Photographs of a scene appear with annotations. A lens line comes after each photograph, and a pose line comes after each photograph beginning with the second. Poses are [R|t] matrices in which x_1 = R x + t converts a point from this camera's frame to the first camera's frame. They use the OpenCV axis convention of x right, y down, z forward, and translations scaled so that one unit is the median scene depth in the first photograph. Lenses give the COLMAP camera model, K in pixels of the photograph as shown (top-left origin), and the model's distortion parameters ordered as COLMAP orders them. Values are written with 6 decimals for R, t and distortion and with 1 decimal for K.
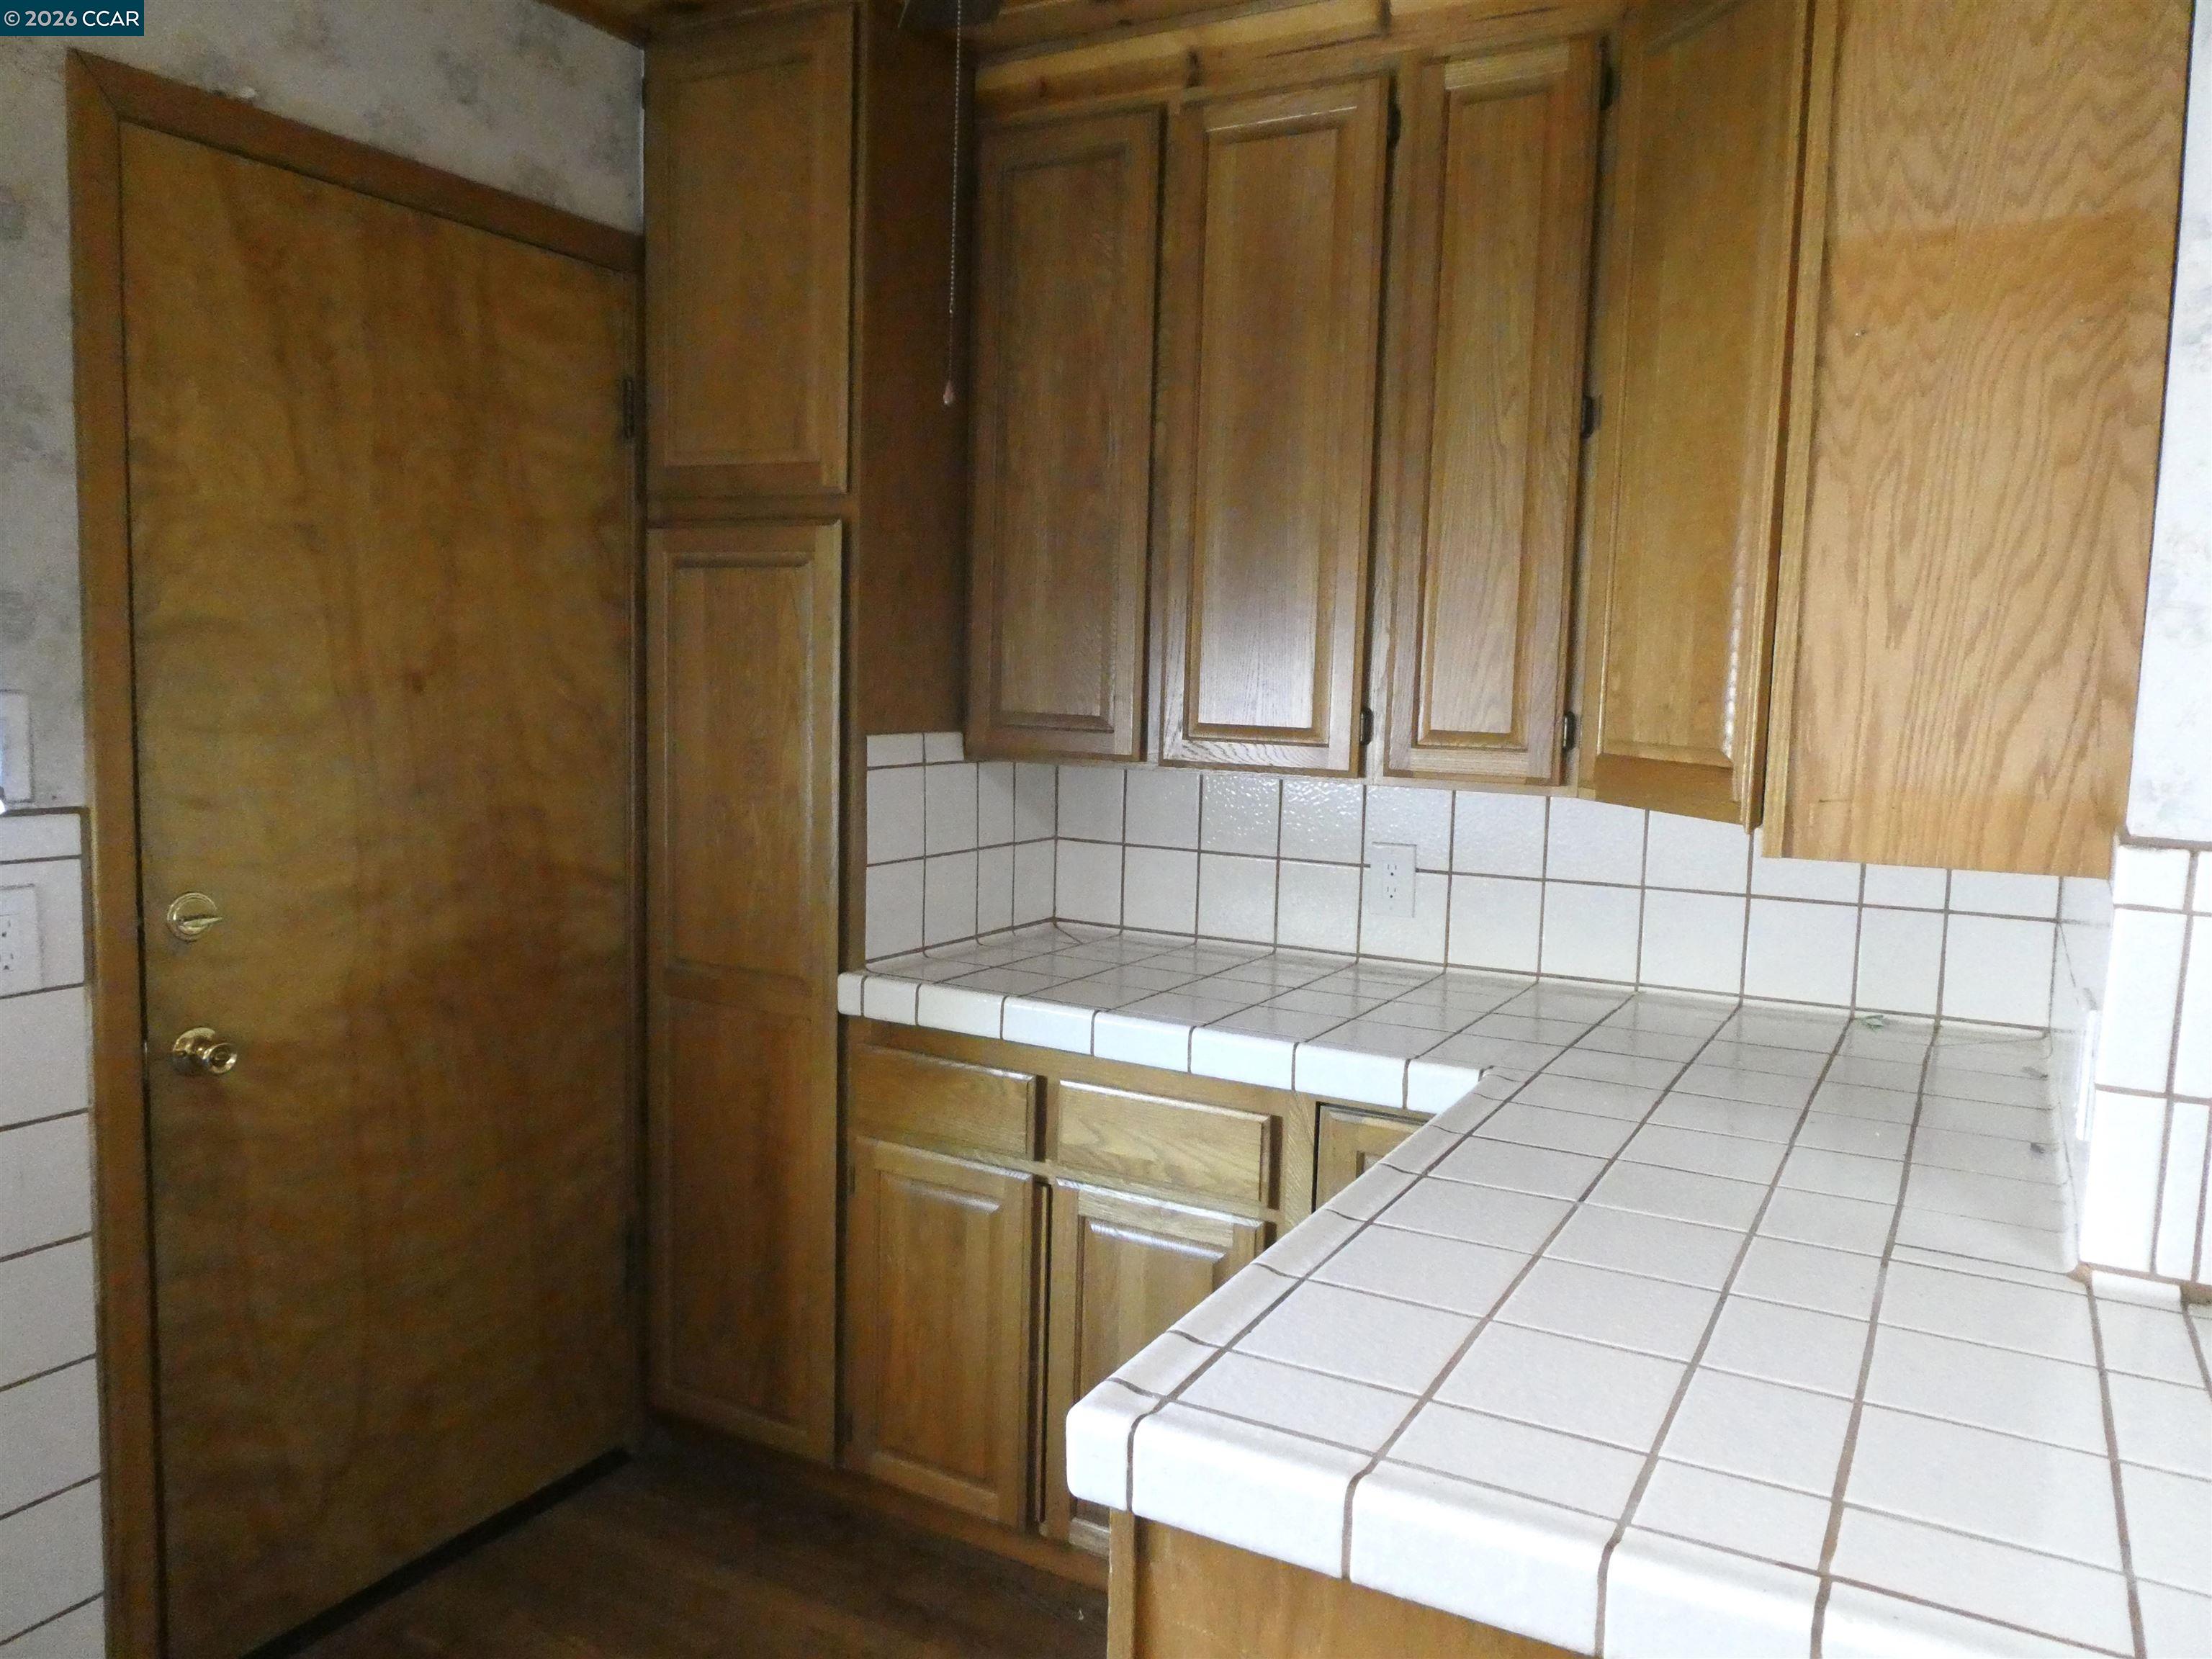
lens RADIAL K [[1556.0, 0, 1106.0], [0, 1556.0, 829.5], [0, 0, 1]] dist [-0.016751, 0.002652]
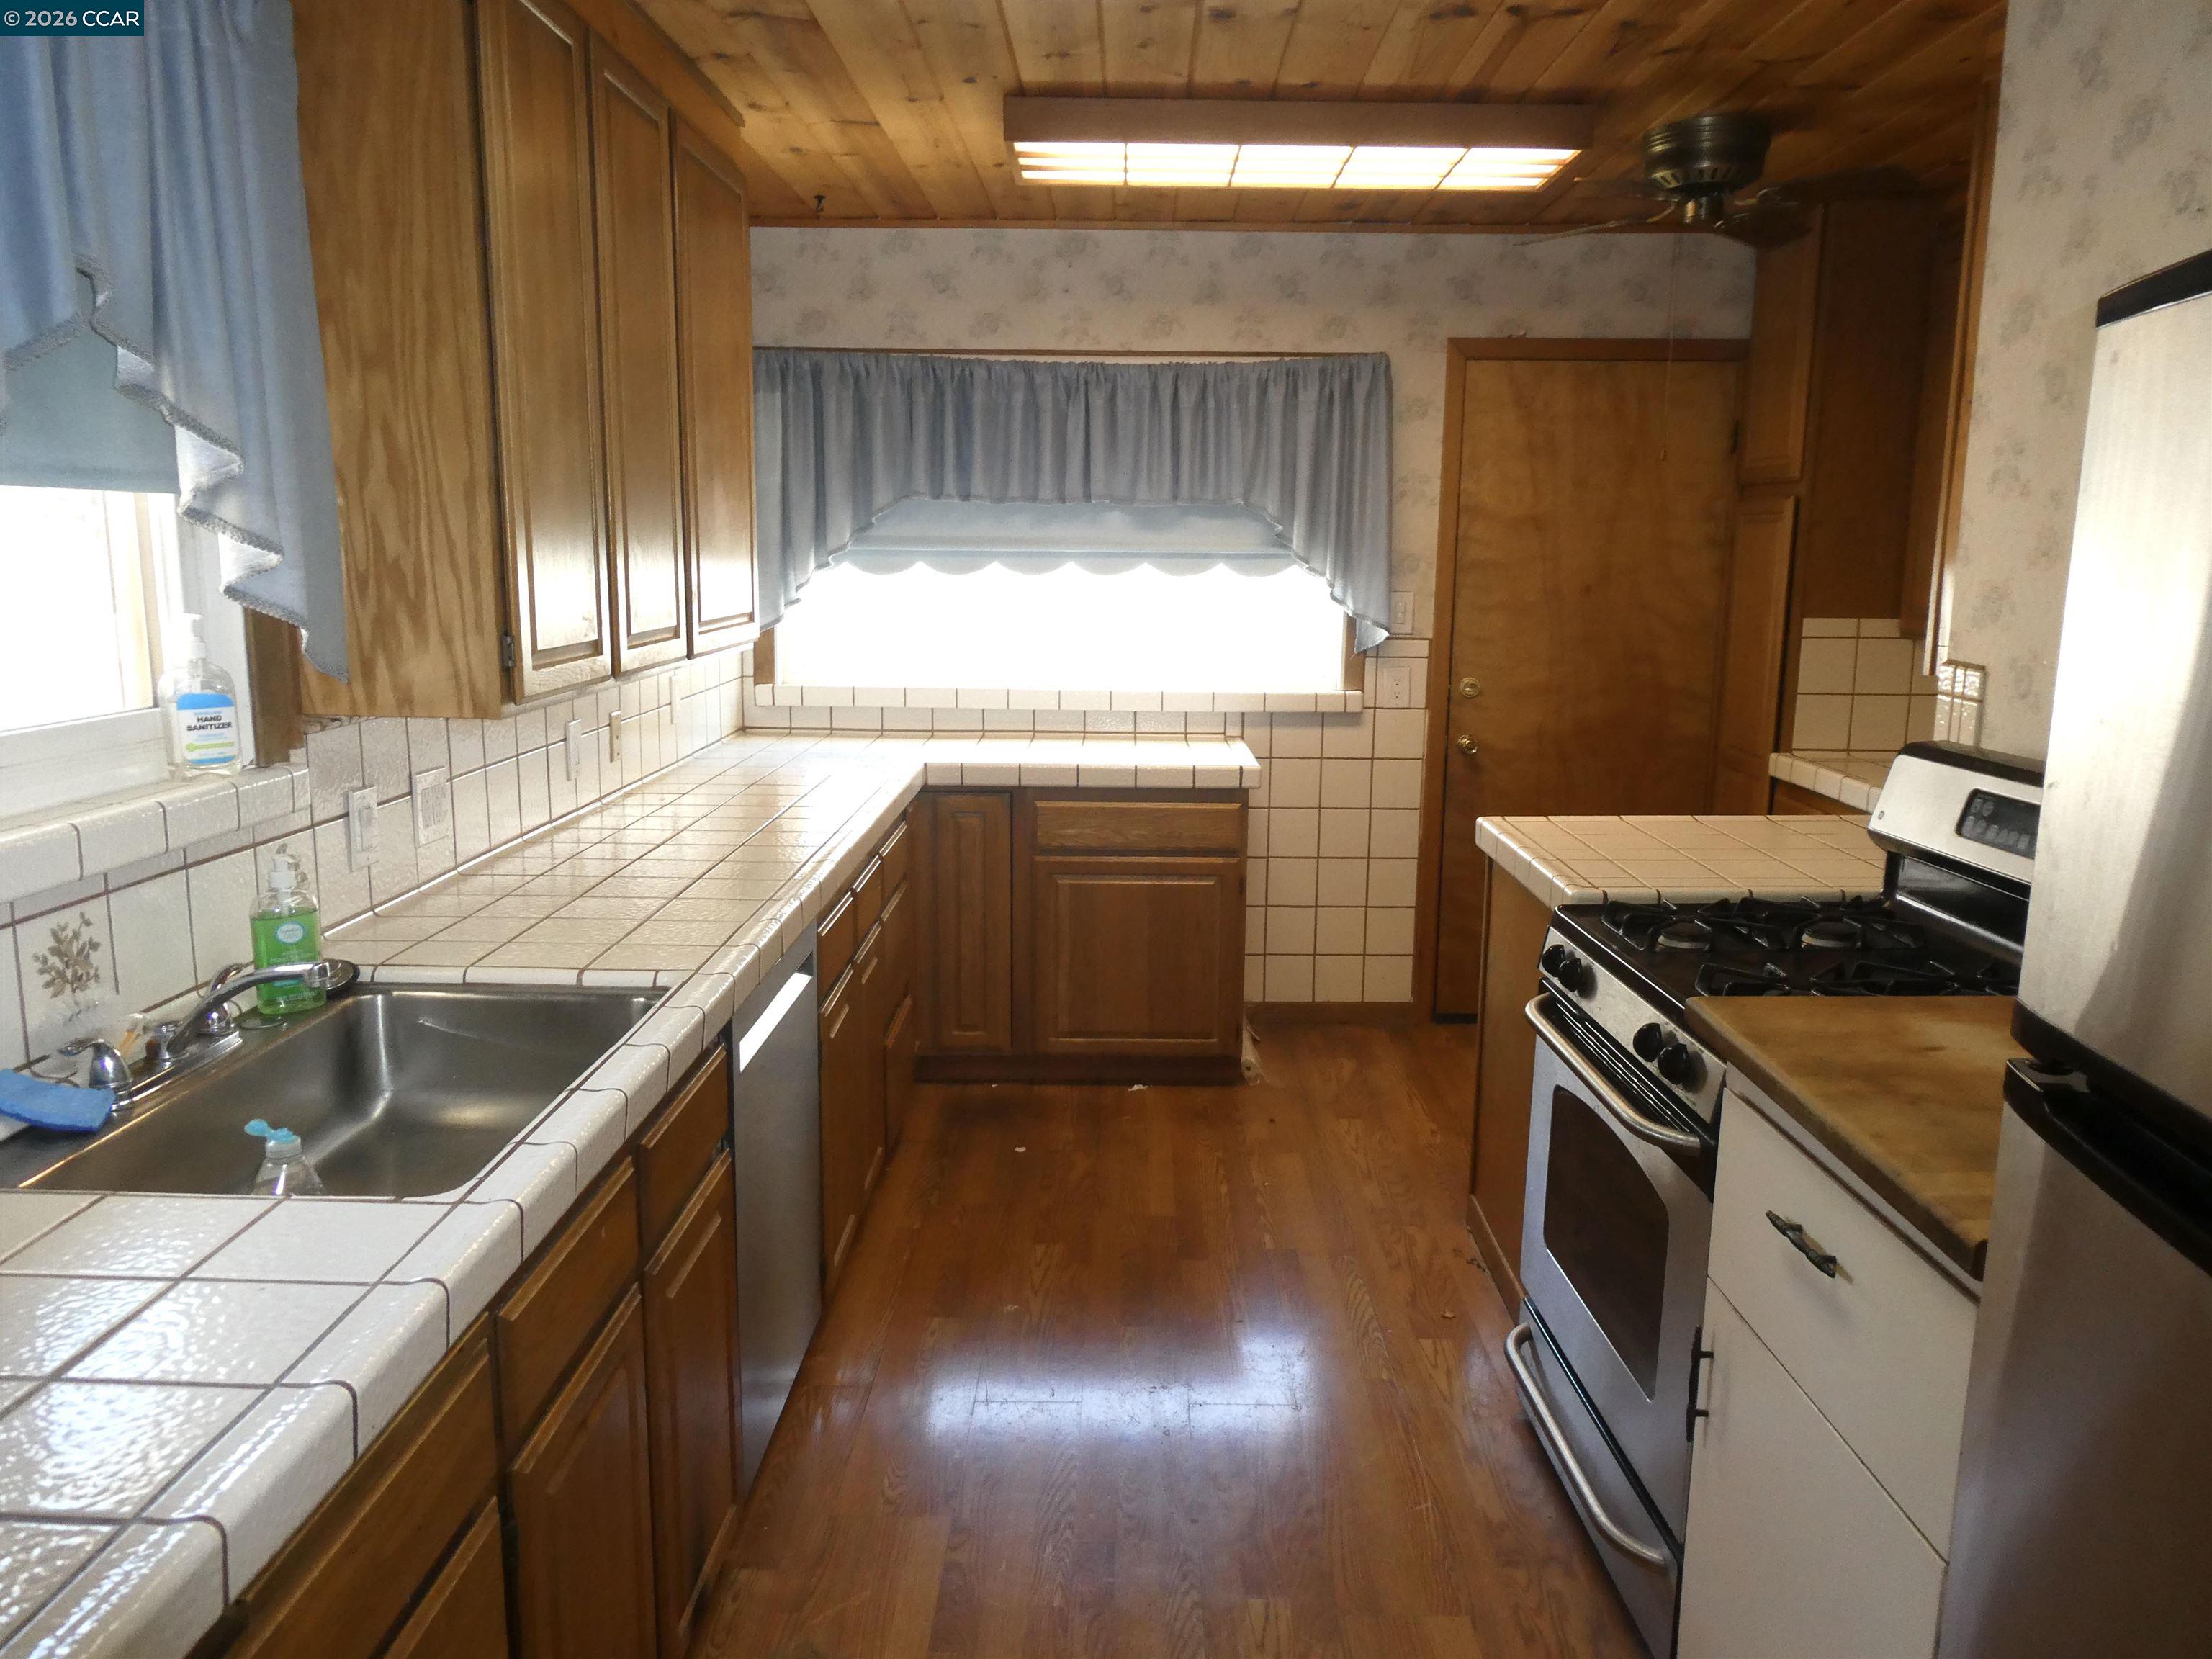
lens RADIAL K [[1556.0, 0, 1106.0], [0, 1556.0, 829.5], [0, 0, 1]] dist [-0.016751, 0.002652]
pose [[0.464996, 0.125070, -0.876434, 1.071073], [-0.083786, 0.991744, 0.097072, 0.073677], [0.881339, 0.028295, 0.471637, -0.523839]]
